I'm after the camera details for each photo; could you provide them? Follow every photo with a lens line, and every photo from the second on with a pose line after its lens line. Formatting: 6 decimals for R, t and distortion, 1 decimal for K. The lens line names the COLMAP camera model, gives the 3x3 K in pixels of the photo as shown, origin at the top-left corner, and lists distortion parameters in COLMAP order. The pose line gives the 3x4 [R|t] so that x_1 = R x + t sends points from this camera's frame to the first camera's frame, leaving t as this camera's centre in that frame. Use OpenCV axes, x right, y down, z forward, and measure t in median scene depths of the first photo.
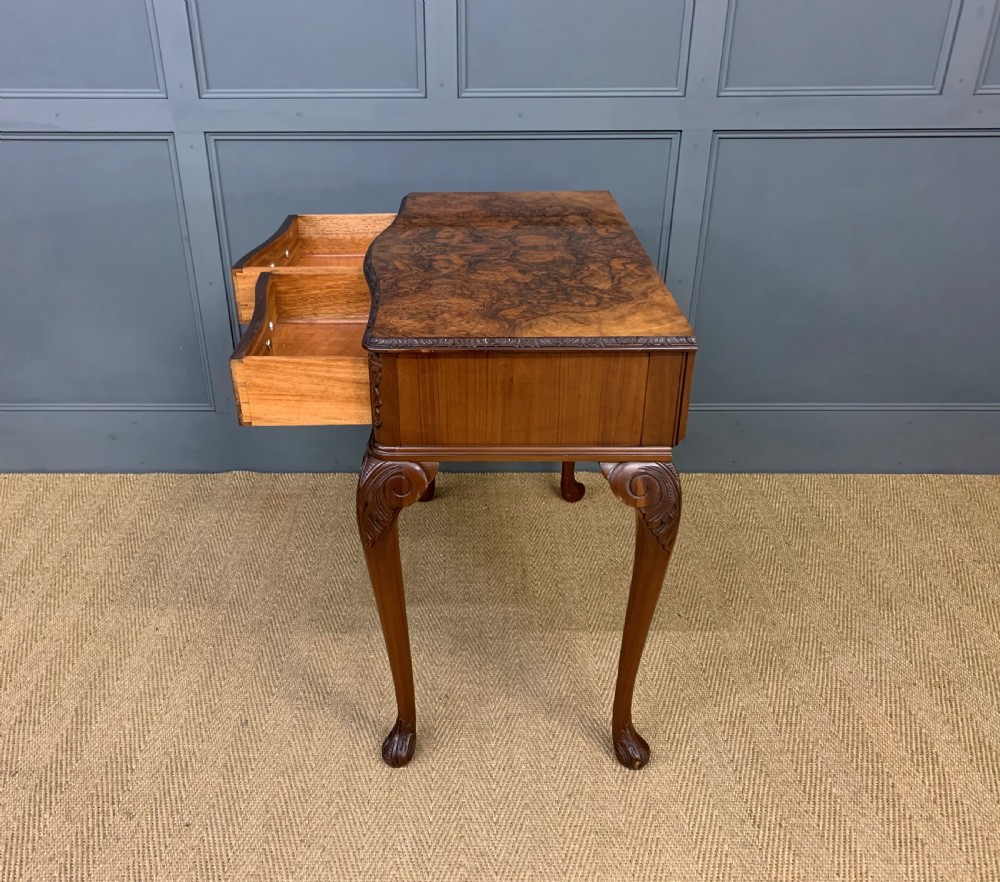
lens RADIAL K [[843.1, 0, 465.7], [0, 843.1, 437.1], [0, 0, 1]] dist [0.064254, -0.098620]
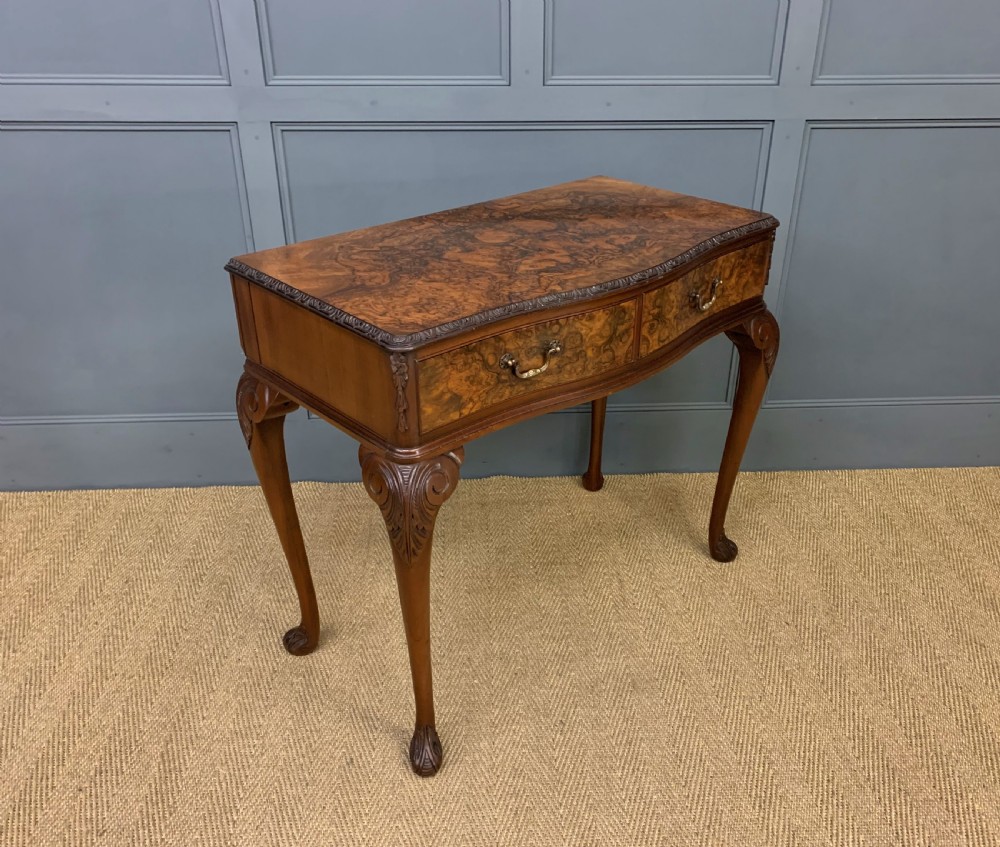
lens RADIAL K [[839.1, 0, 527.9], [0, 839.1, 435.3], [0, 0, 1]] dist [0.060841, -0.084556]
pose [[0.997705, -0.023654, 0.063443, -0.095814], [0.022770, 0.999634, 0.014636, -0.024631], [-0.063766, -0.013158, 0.997878, 0.056920]]
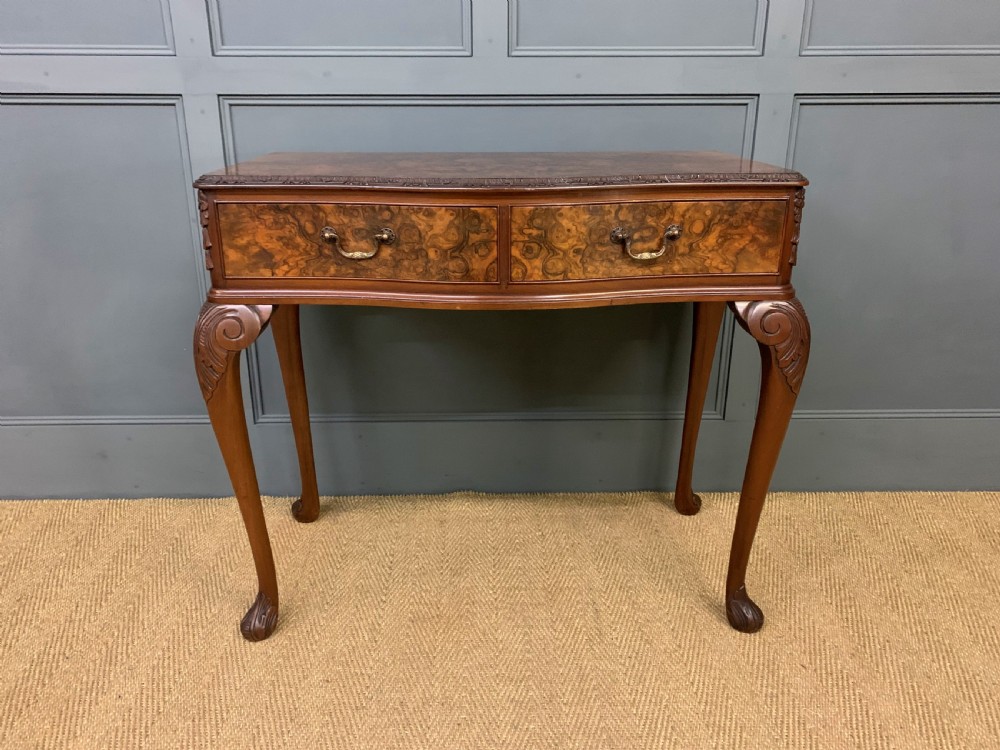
lens RADIAL K [[749.8, 0, 496.7], [0, 749.8, 379.7], [0, 0, 1]] dist [0.015179, 0.003772]
pose [[0.999690, -0.006308, 0.024083, -0.042144], [0.009674, 0.989770, -0.142343, 0.044150], [-0.022939, 0.142531, 0.989524, 0.276810]]
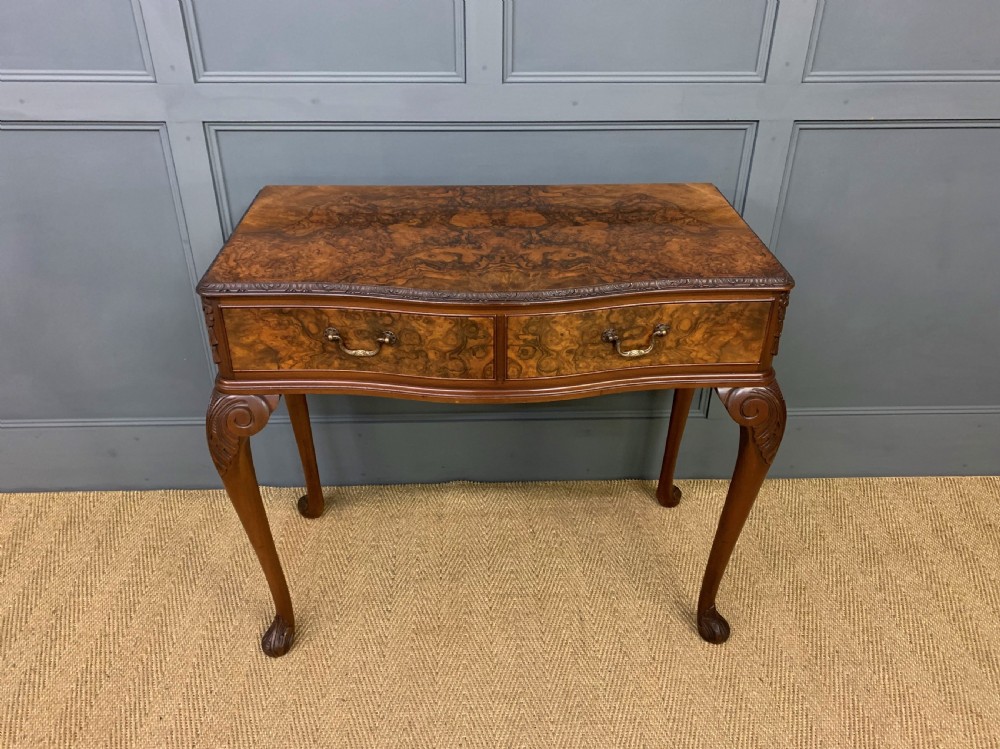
lens RADIAL K [[763.8, 0, 500.0], [0, 763.8, 374.5], [0, 0, 1]] dist [0.019995, -0.000128]
pose [[0.999051, -0.012654, 0.041670, -0.048076], [0.010571, 0.998702, 0.049835, -0.146062], [-0.042247, -0.049347, 0.997888, 0.219177]]
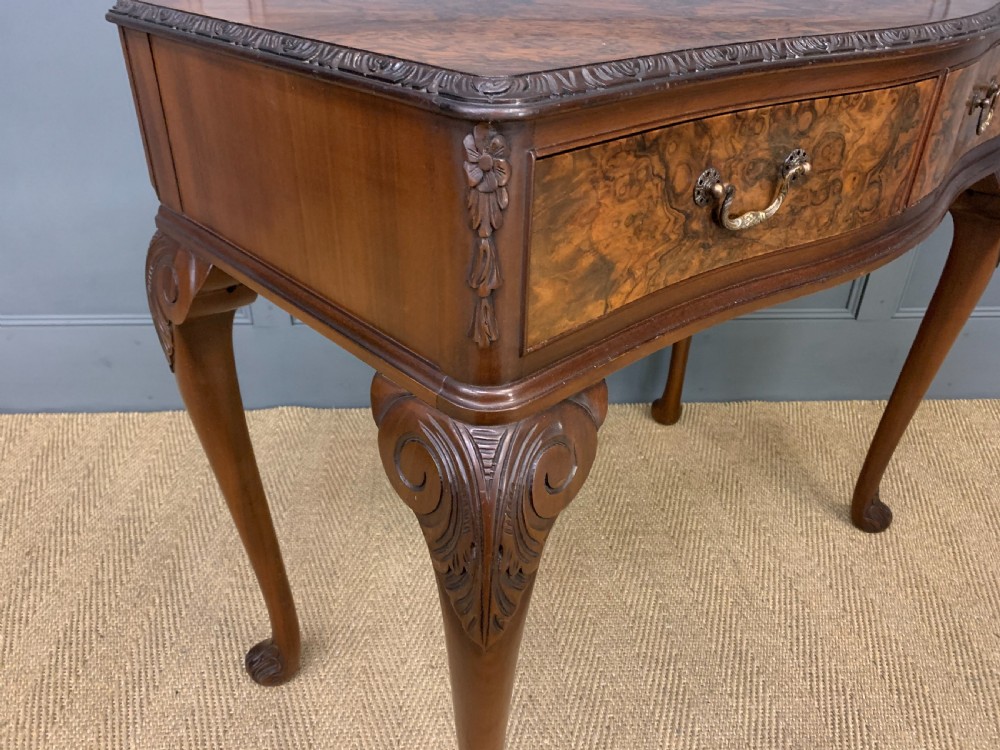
lens RADIAL K [[742.8, 0, 500.0], [0, 742.8, 375.0], [0, 0, 1]] dist [0.008232, 0.005045]
pose [[0.998122, -0.013254, 0.059813, -0.154860], [0.010091, 0.998550, 0.052886, -0.023206], [-0.060427, -0.052183, 0.996808, 0.447255]]
